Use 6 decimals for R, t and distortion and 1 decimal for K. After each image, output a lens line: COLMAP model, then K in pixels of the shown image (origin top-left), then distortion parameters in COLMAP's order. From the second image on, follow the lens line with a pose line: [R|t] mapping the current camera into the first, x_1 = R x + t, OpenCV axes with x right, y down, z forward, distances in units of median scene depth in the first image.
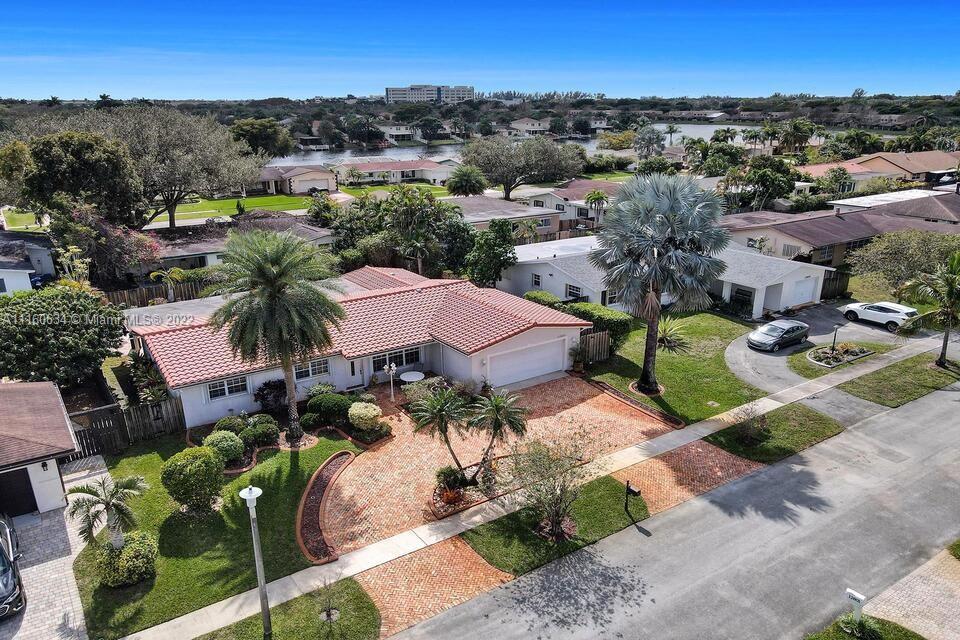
lens RADIAL K [[723.8, 0, 484.2], [0, 723.8, 327.1], [0, 0, 1]] dist [0.012645, 0.009622]
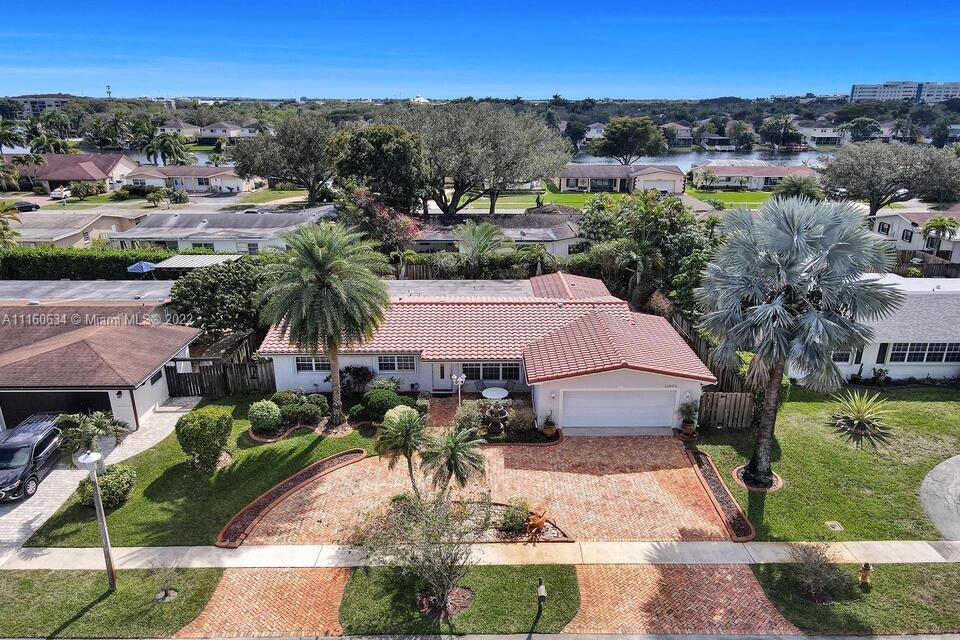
lens RADIAL K [[723.8, 0, 482.3], [0, 723.8, 321.6], [0, 0, 1]] dist [0.012645, 0.009622]
pose [[0.828318, 0.169463, -0.534015, 0.351024], [-0.172435, 0.984002, 0.044795, -0.058340], [0.533062, 0.054978, 0.844288, 0.192225]]
